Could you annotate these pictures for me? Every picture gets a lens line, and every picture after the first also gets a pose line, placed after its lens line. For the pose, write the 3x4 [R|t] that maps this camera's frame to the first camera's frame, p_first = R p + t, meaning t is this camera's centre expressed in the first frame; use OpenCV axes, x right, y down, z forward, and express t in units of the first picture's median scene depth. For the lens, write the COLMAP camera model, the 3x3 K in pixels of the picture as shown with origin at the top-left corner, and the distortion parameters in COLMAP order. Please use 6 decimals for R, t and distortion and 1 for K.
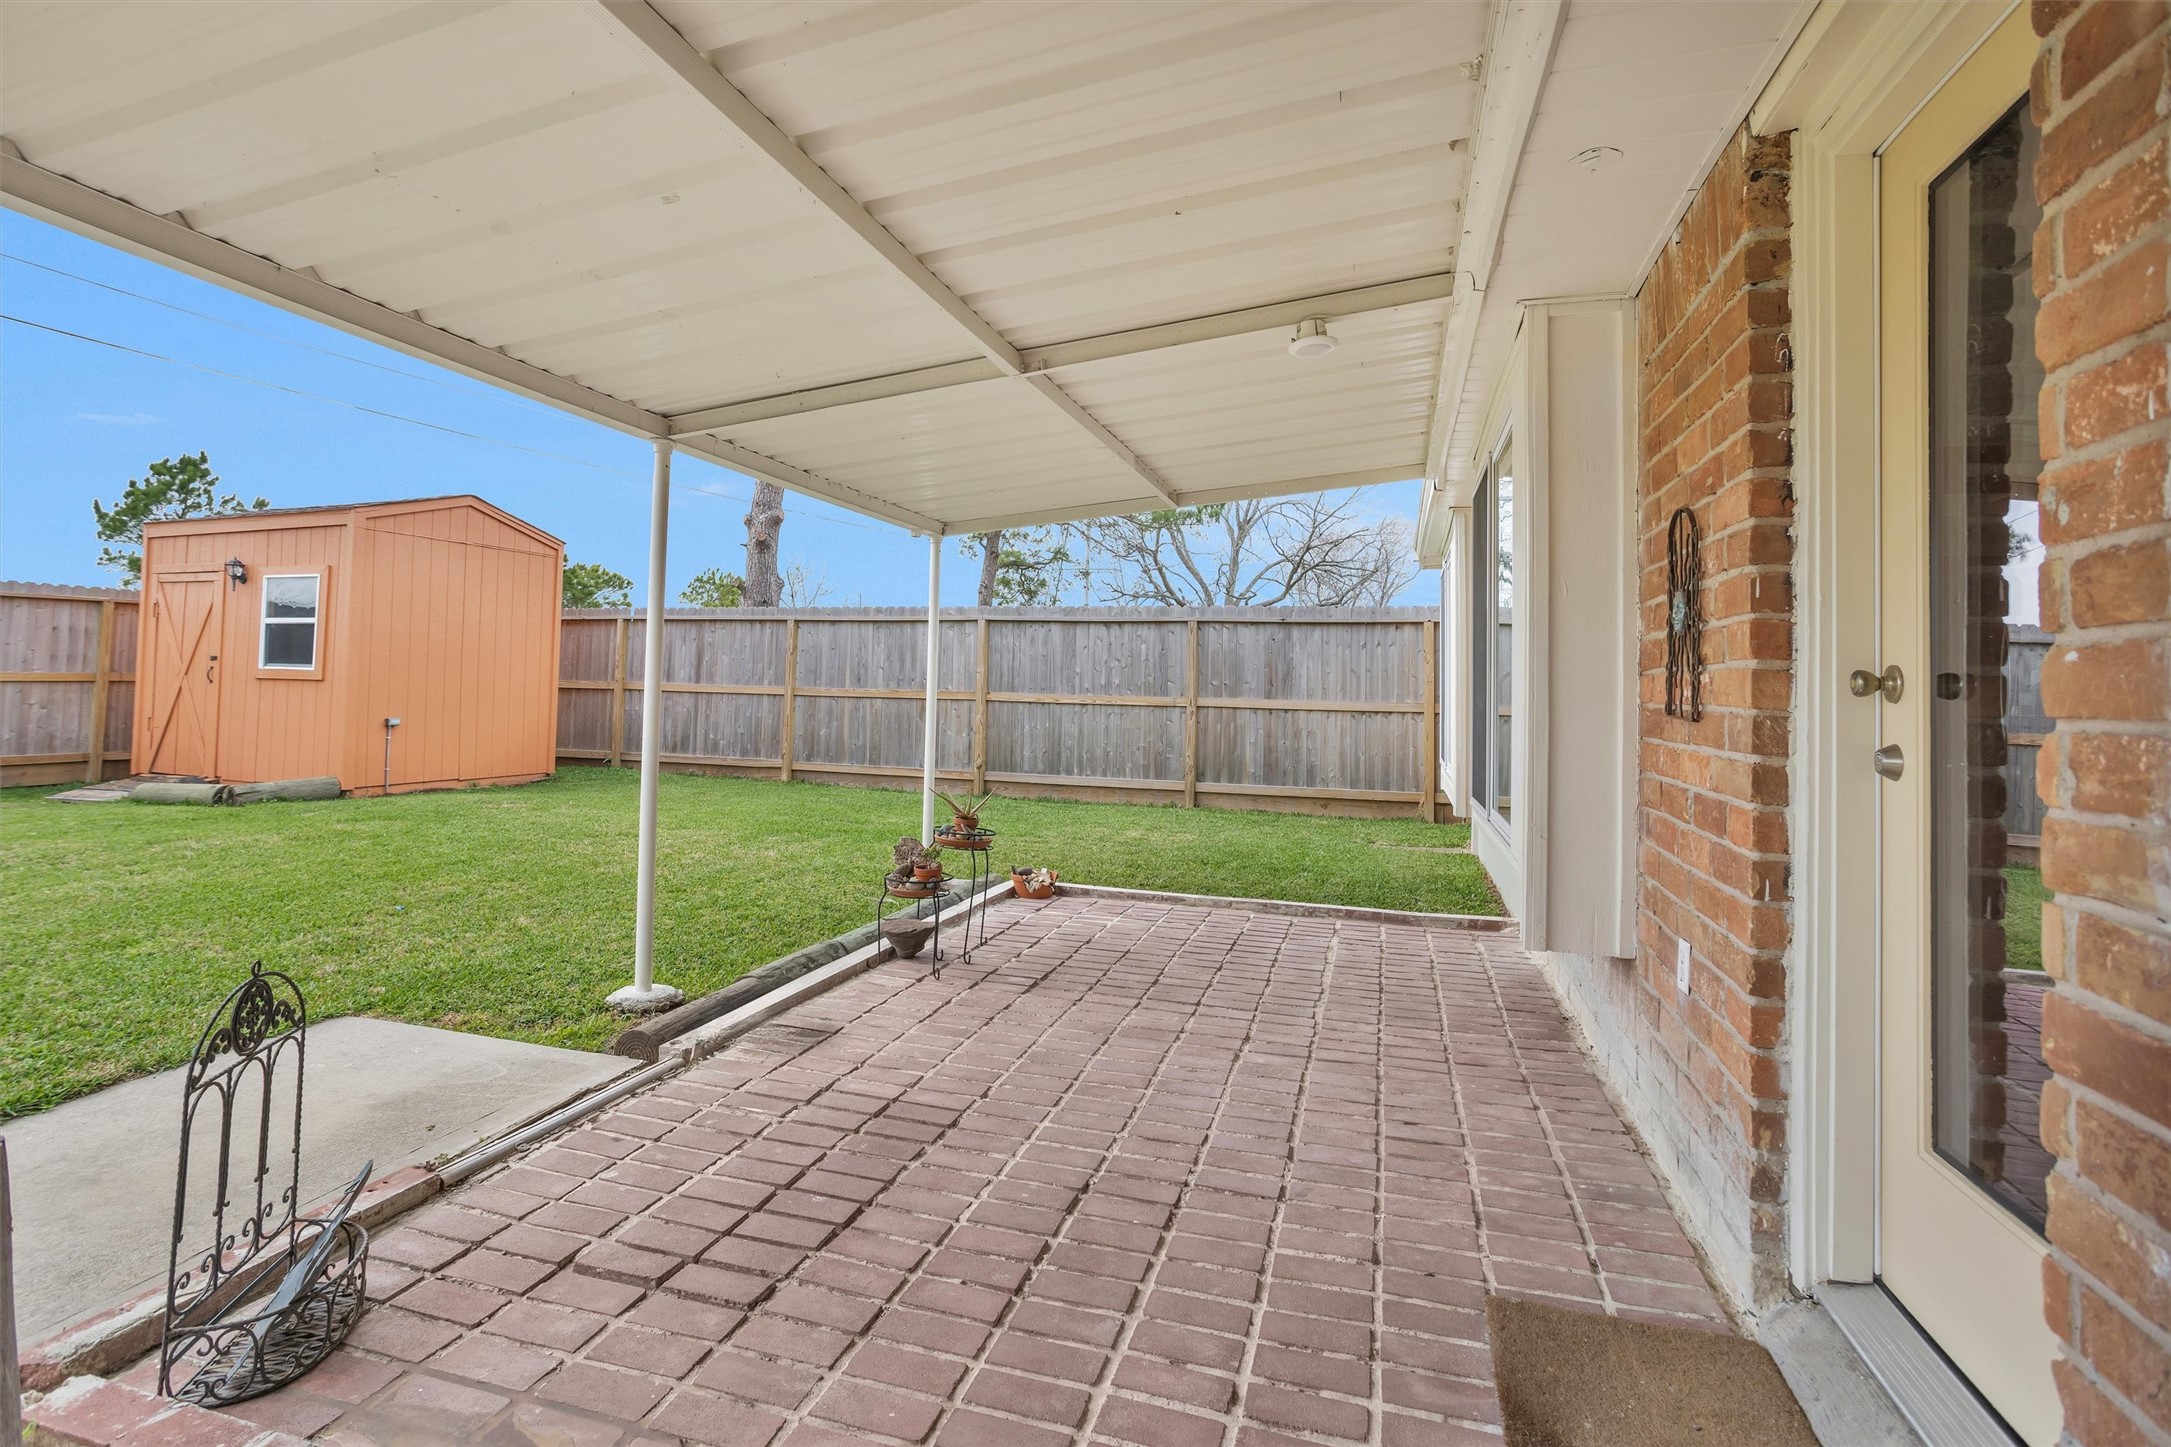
lens RADIAL K [[993.4, 0, 956.1], [0, 993.4, 663.7], [0, 0, 1]] dist [-0.033508, 0.000141]
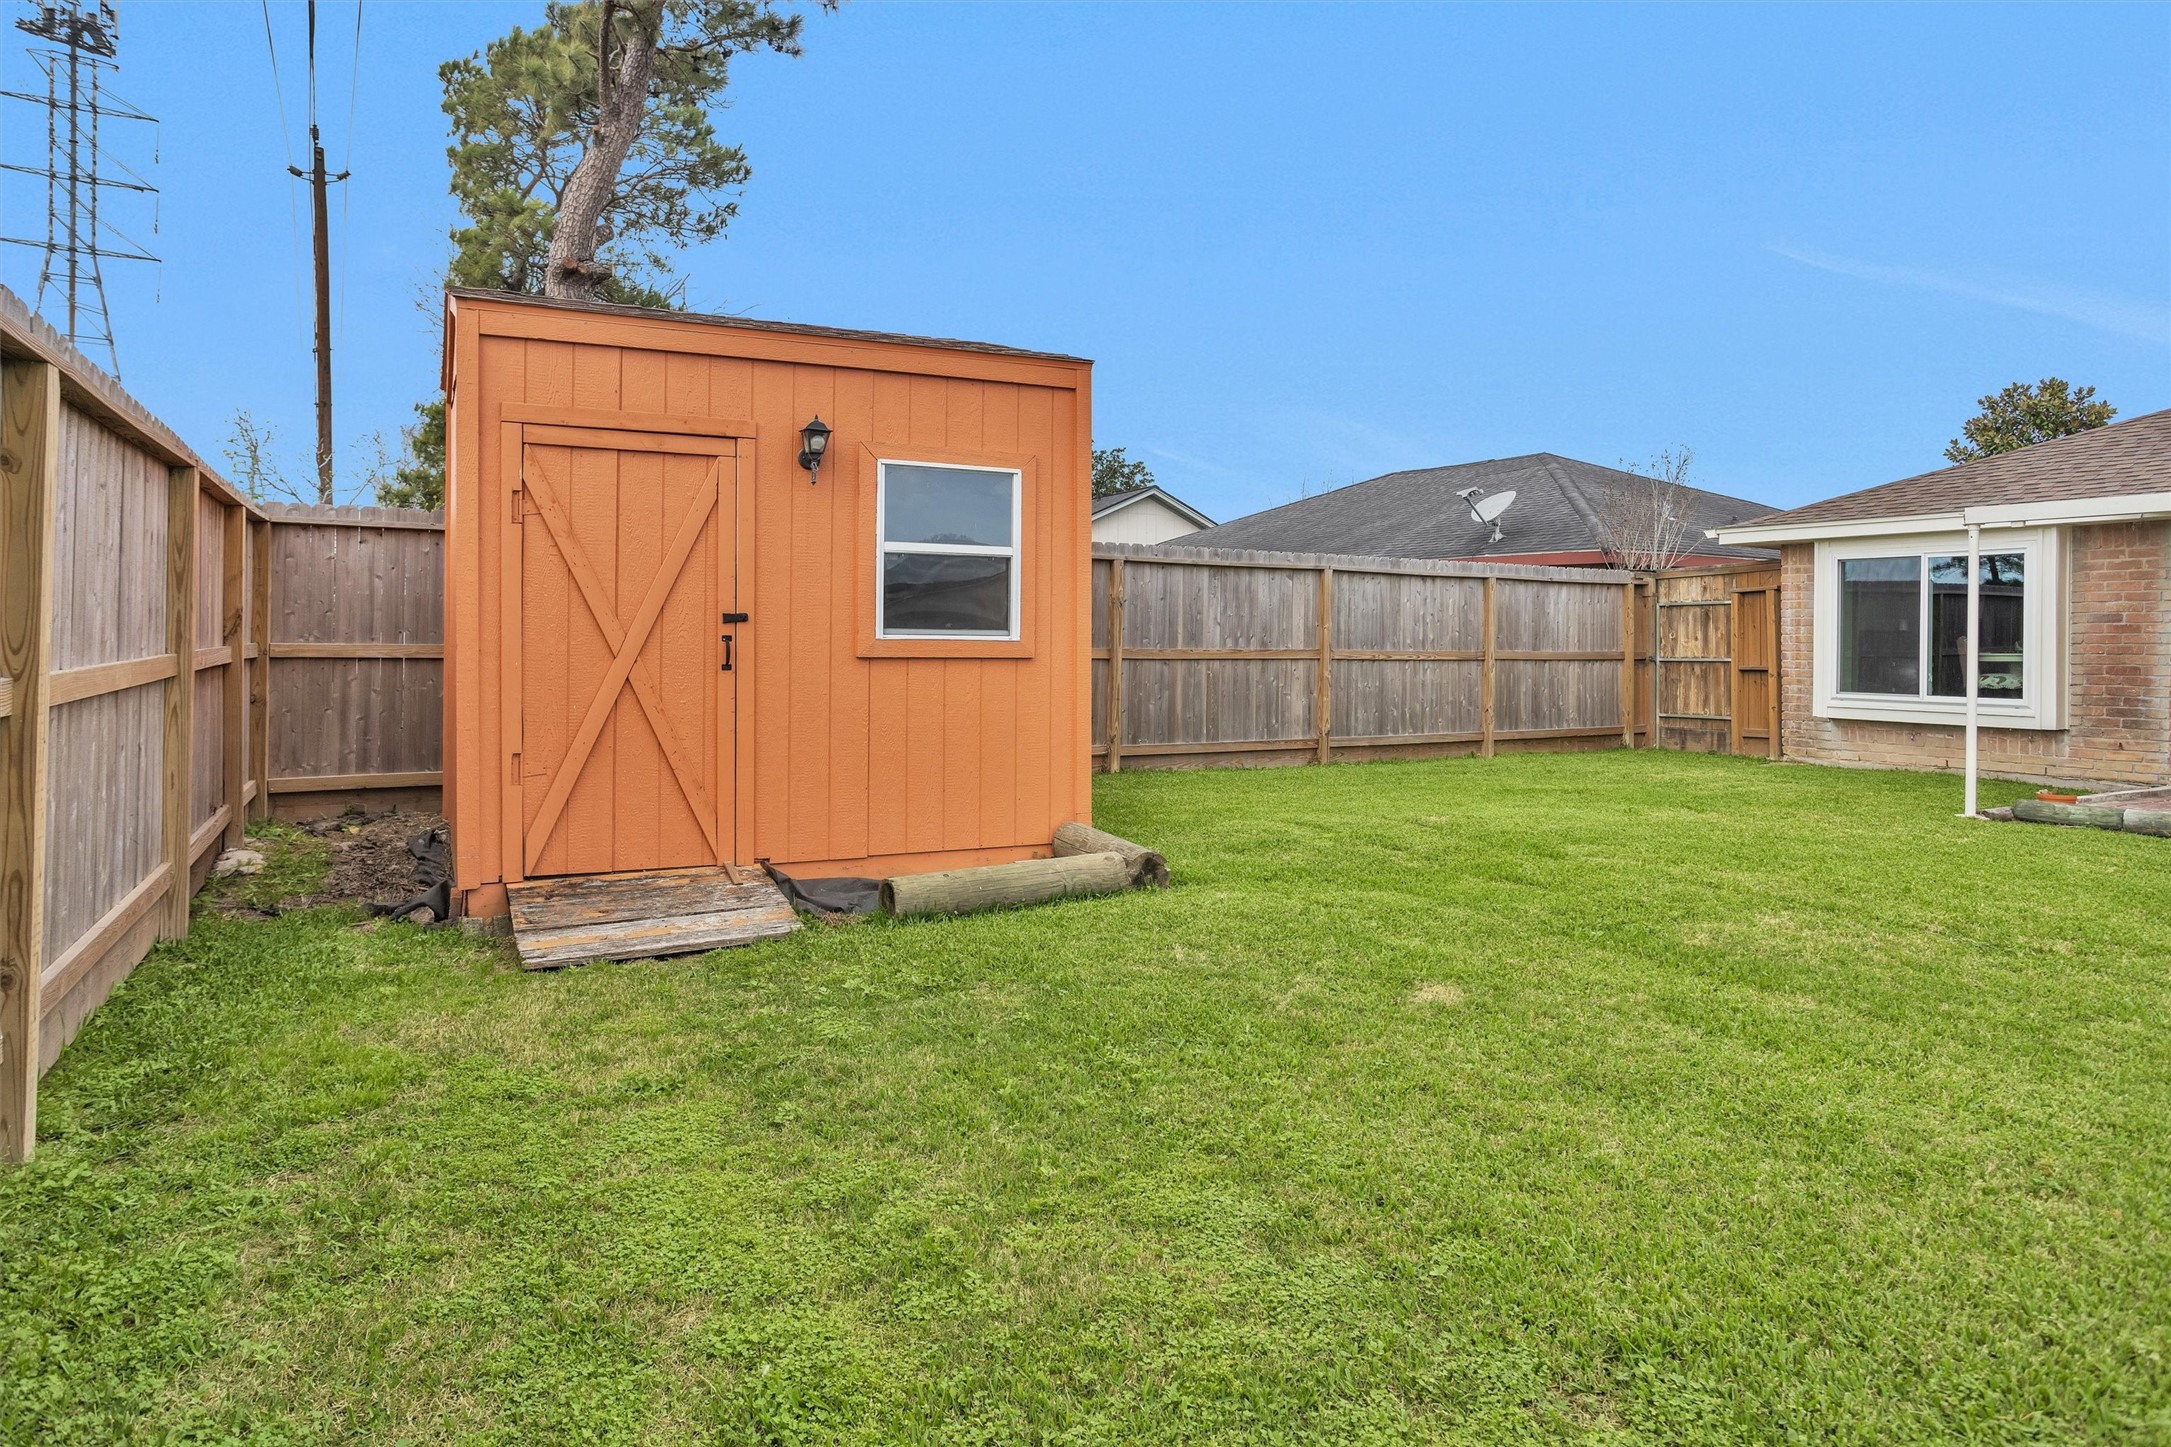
lens RADIAL K [[1302.7, 0, 1085.5], [0, 1302.7, 723.5], [0, 0, 1]] dist [0.045718, 0.000265]
pose [[0.653145, -0.065560, 0.754389, -1.039148], [-0.011011, 0.995317, 0.096031, -0.016275], [-0.757153, -0.071029, 0.649365, 0.396525]]
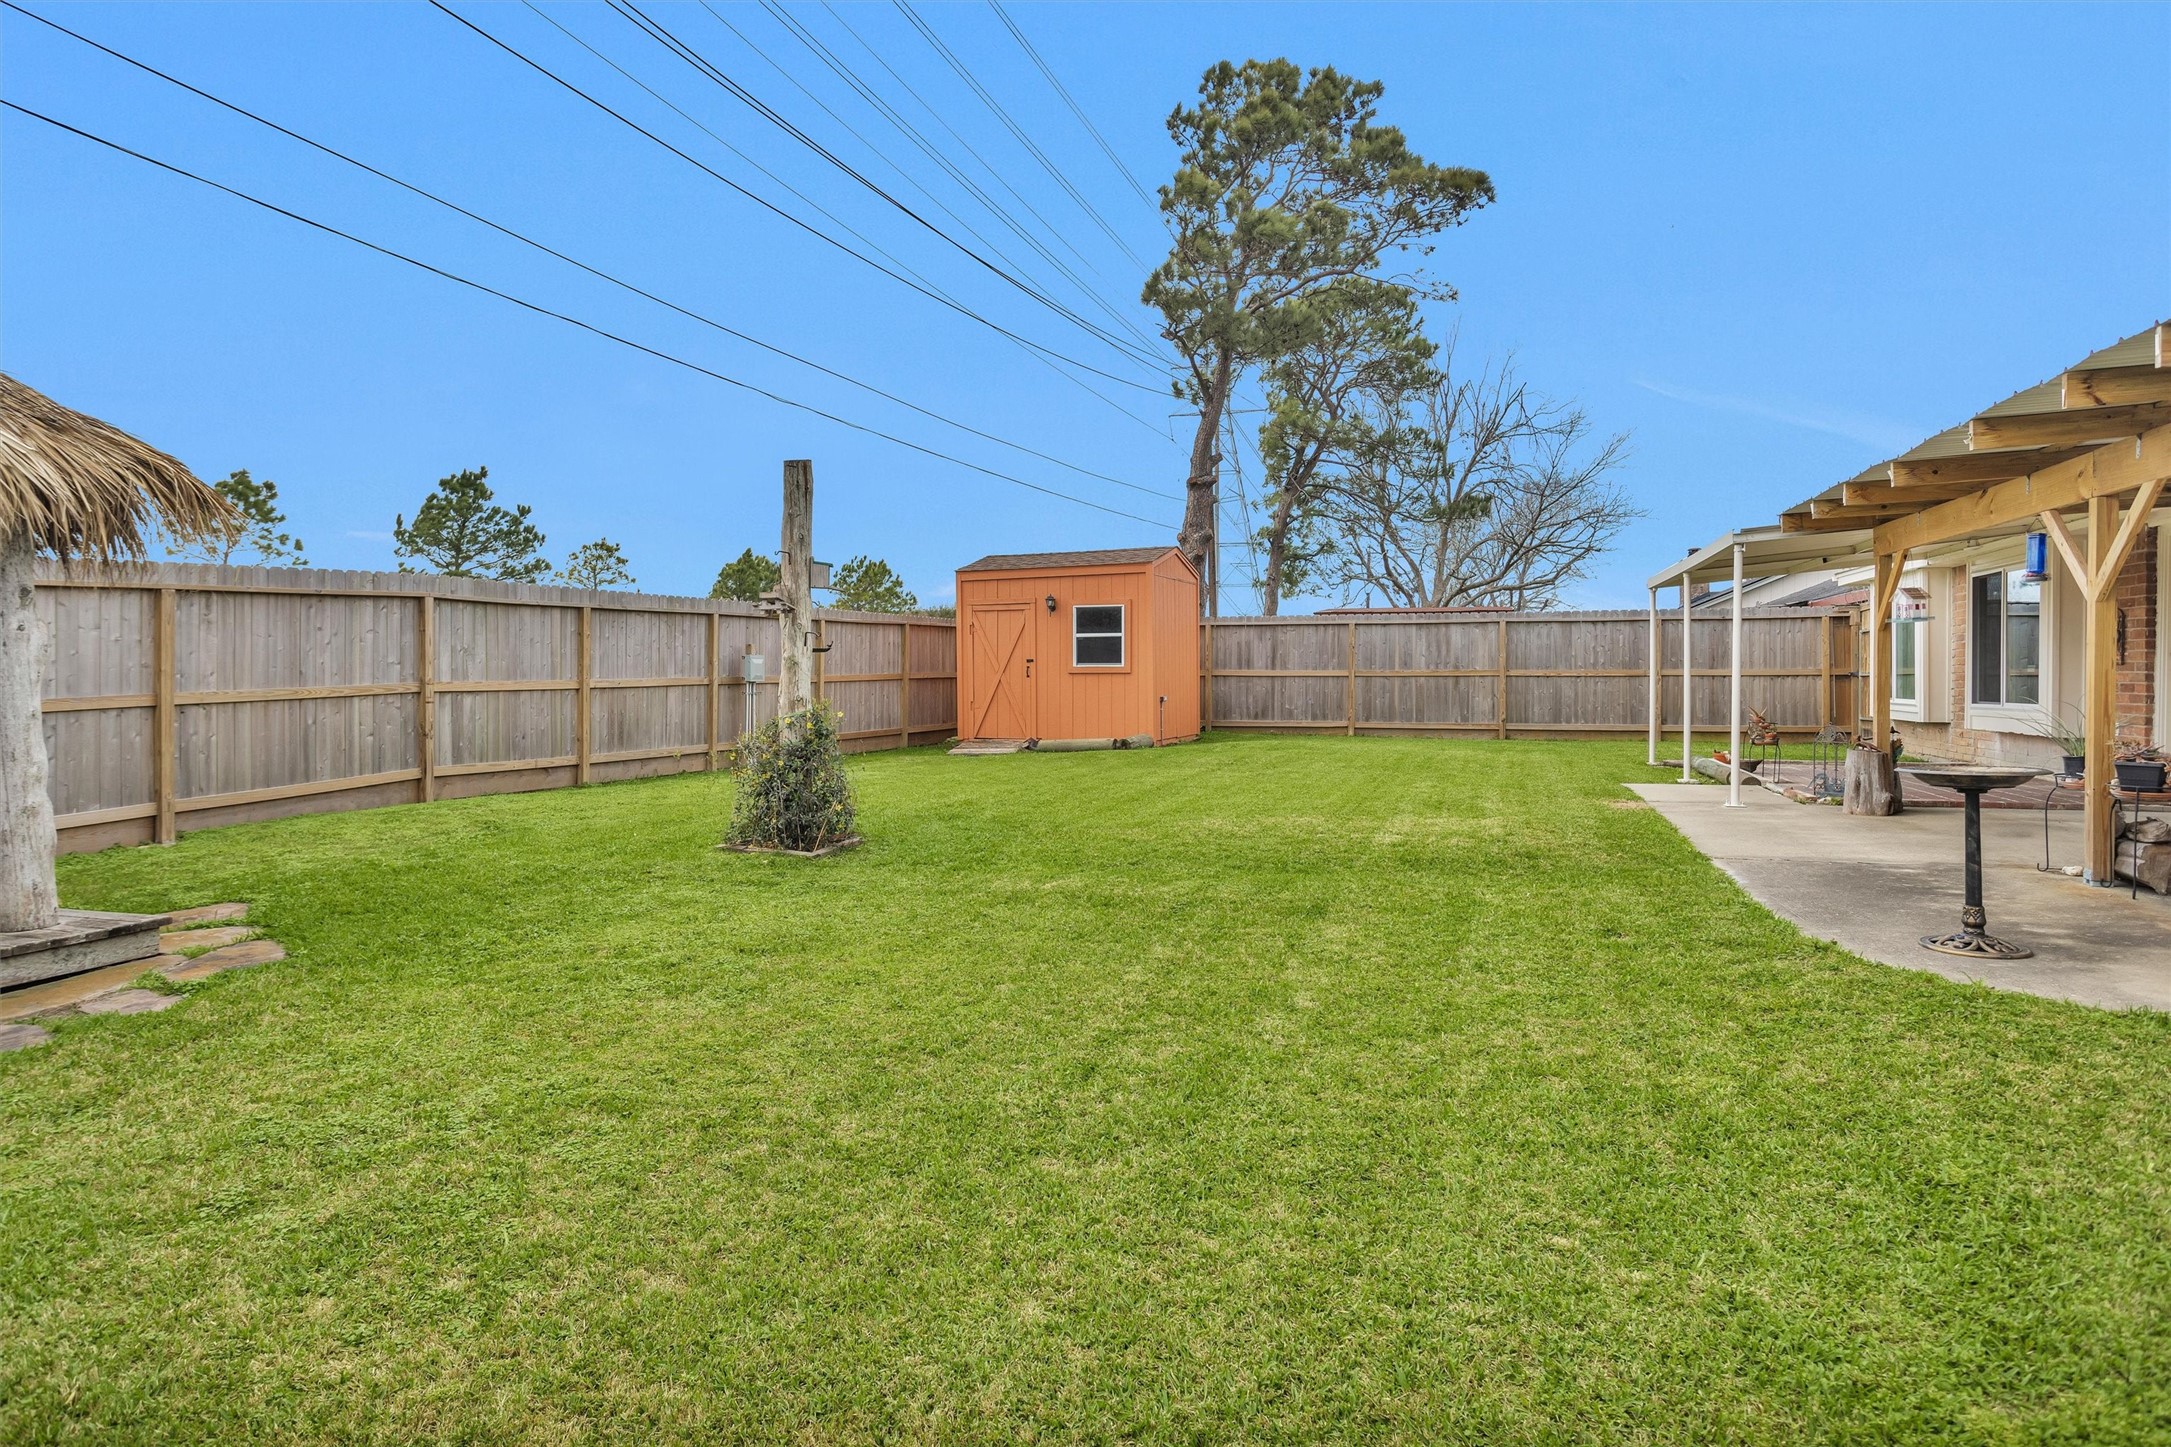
lens RADIAL K [[1034.0, 0, 1085.3], [0, 1034.0, 696.6], [0, 0, 1]] dist [-0.006907, 0.000046]
pose [[0.999658, -0.026159, -0.000734, -0.612961], [0.026165, 0.998597, 0.046032, -0.020063], [-0.000471, -0.046035, 0.998940, -0.561983]]
